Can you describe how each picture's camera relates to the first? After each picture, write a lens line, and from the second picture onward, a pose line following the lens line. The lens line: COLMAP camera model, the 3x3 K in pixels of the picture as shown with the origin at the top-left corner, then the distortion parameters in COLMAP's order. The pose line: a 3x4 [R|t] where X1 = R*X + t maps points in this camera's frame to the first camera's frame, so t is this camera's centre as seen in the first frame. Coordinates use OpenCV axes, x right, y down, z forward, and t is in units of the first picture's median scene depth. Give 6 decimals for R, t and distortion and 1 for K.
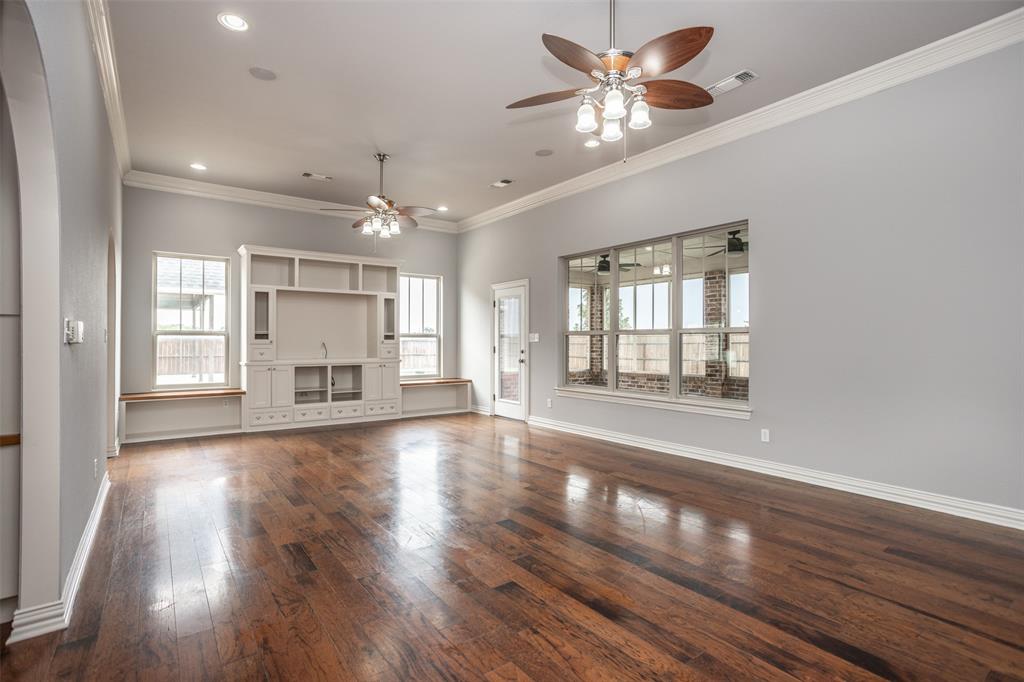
lens RADIAL K [[504.4, 0, 512.0], [0, 504.4, 341.0], [0, 0, 1]] dist [-0.000413, 0.000247]
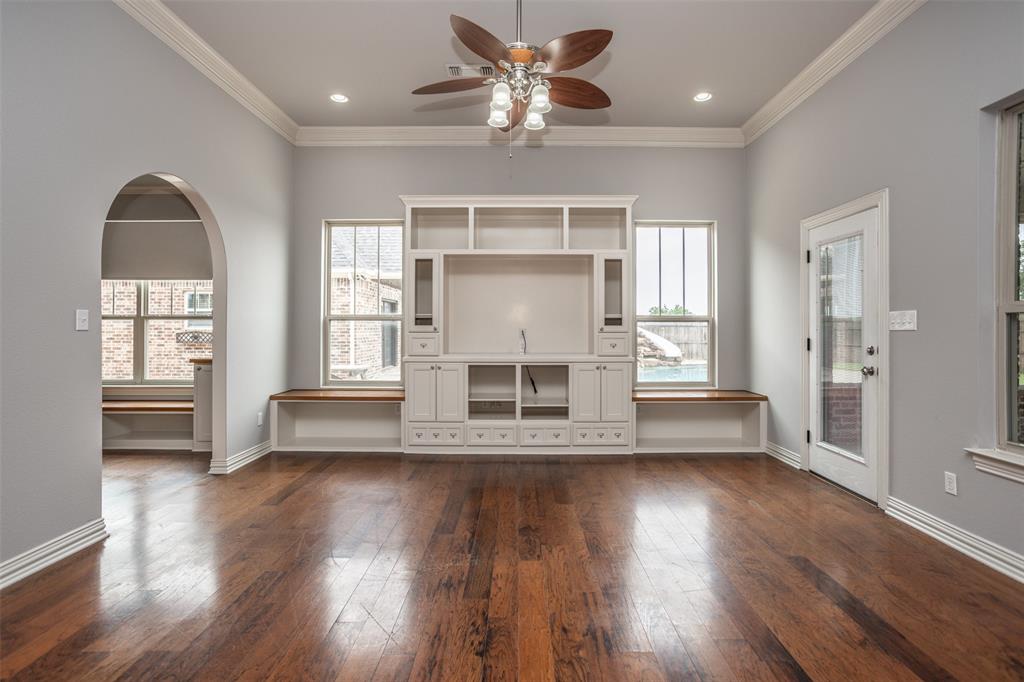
lens RADIAL K [[503.3, 0, 514.5], [0, 503.3, 322.2], [0, 0, 1]] dist [-0.018507, 0.000482]
pose [[0.807058, -0.006769, -0.590433, 0.024967], [0.001156, 0.999950, -0.009884, -0.000508], [0.590470, 0.007294, 0.807026, 0.431298]]
